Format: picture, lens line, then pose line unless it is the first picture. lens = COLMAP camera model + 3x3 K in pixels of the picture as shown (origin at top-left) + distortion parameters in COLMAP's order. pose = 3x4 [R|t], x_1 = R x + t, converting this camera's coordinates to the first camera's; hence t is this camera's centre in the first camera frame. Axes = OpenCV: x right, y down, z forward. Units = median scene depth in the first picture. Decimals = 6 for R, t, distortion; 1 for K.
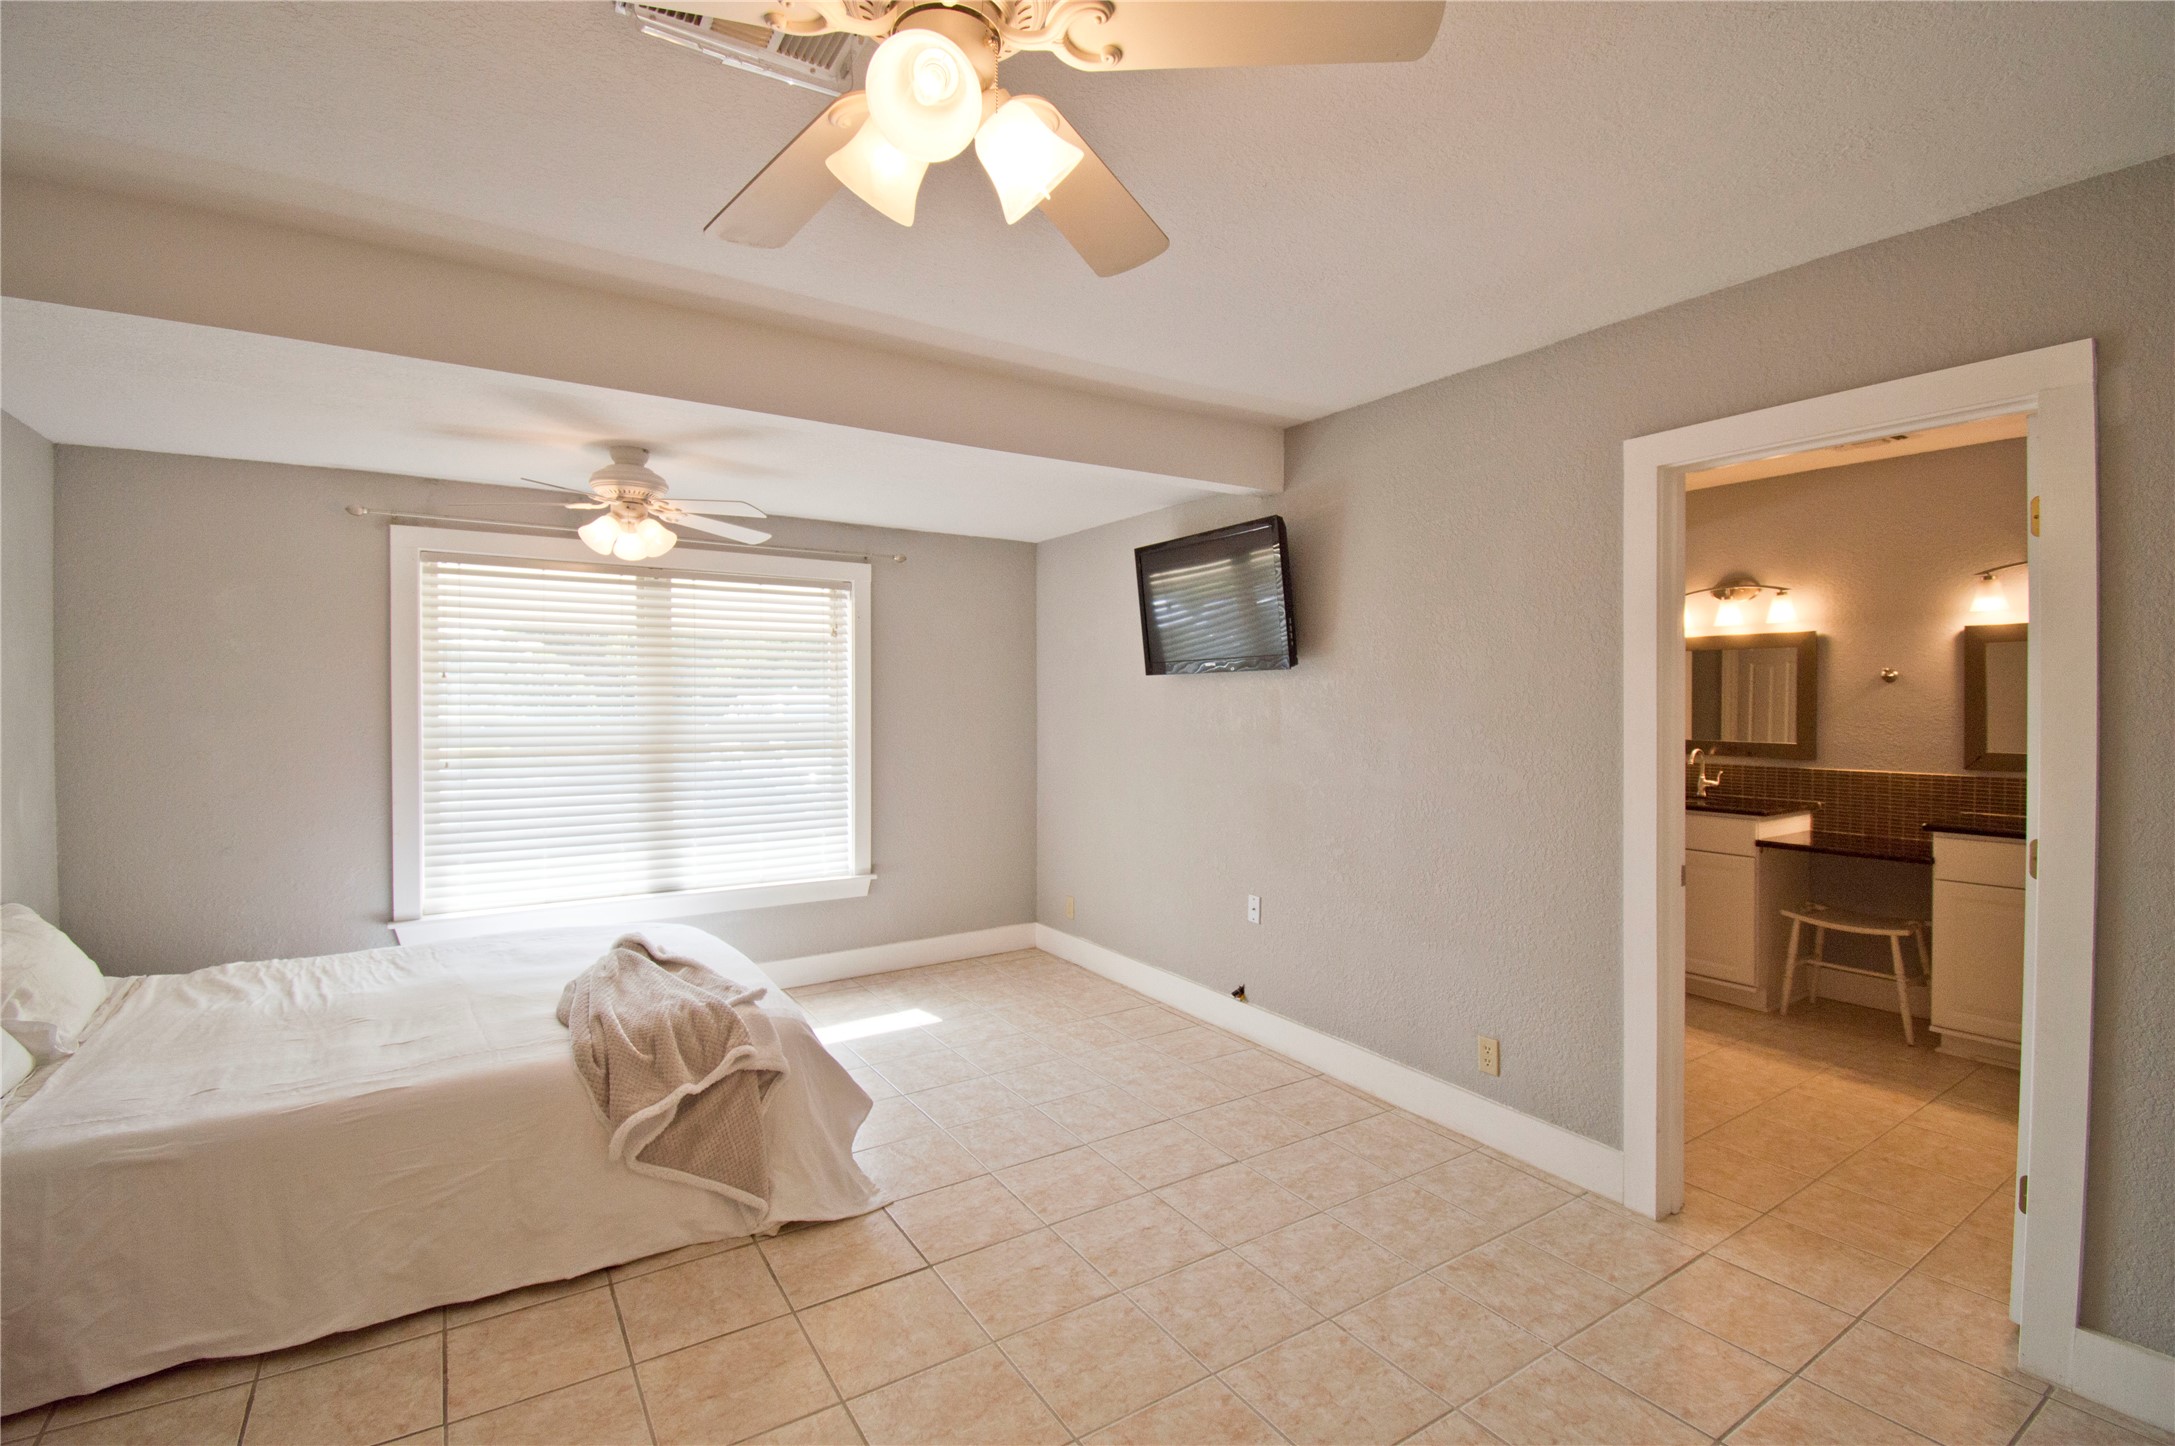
lens RADIAL K [[977.3, 0, 1087.5], [0, 977.3, 723.0], [0, 0, 1]] dist [0.021589, -0.028378]
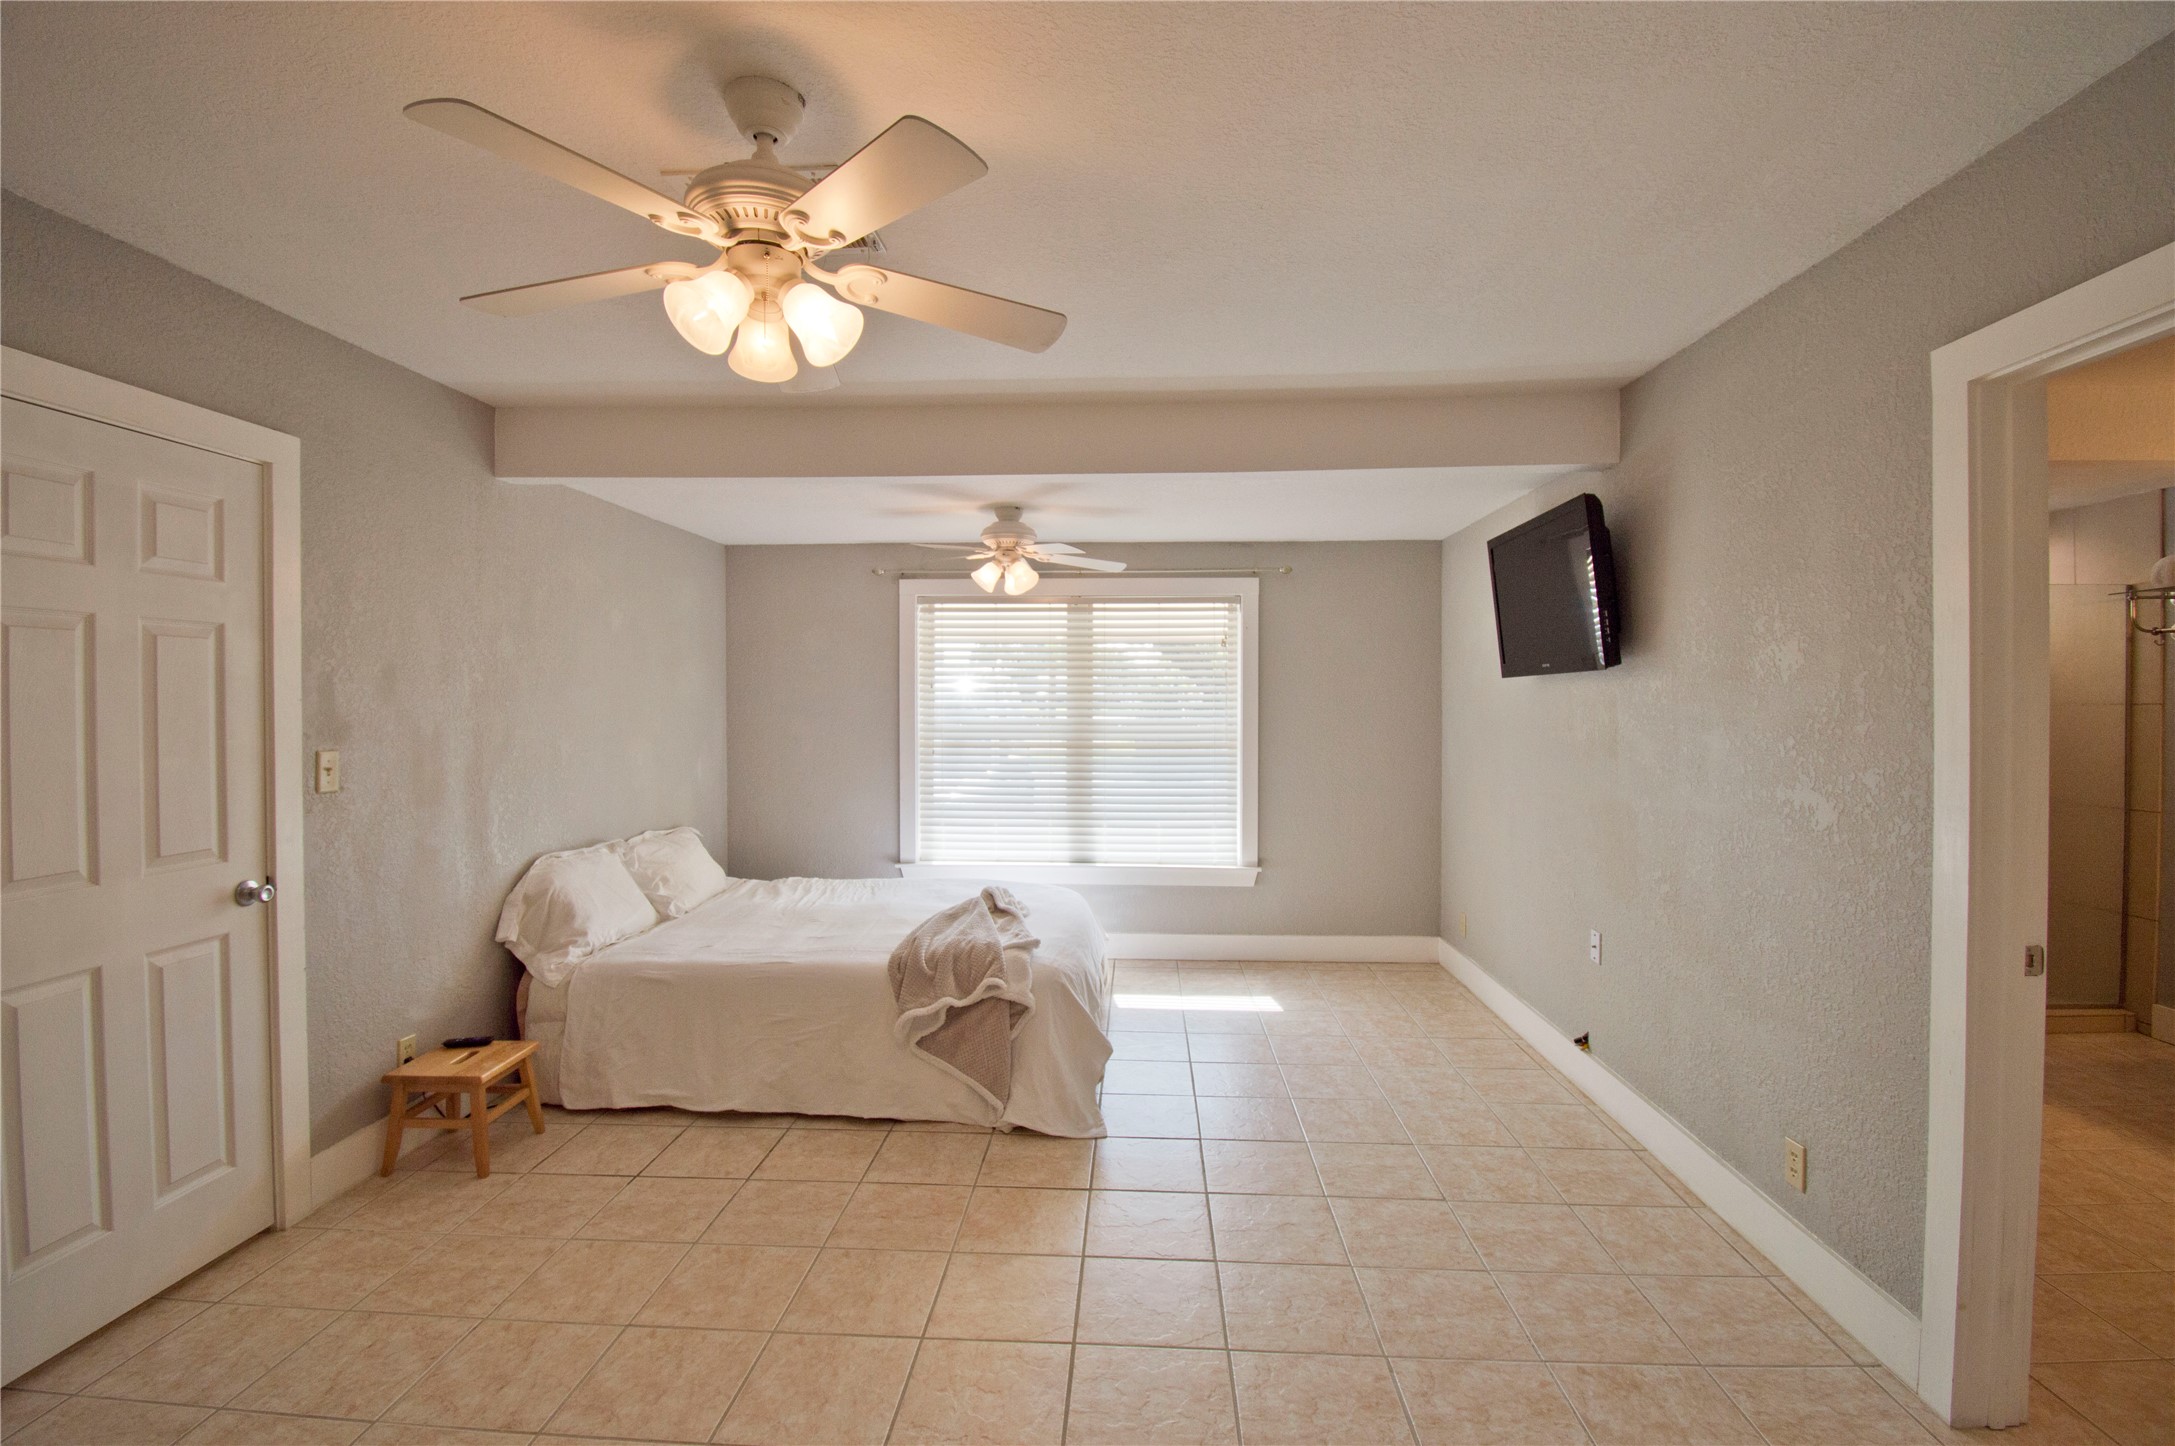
lens RADIAL K [[977.3, 0, 1087.5], [0, 977.3, 723.0], [0, 0, 1]] dist [0.021589, -0.028378]
pose [[0.804710, 0.012218, -0.593542, 0.359080], [-0.013980, 0.999901, 0.001629, -0.003220], [0.593503, 0.006986, 0.804801, 0.036366]]
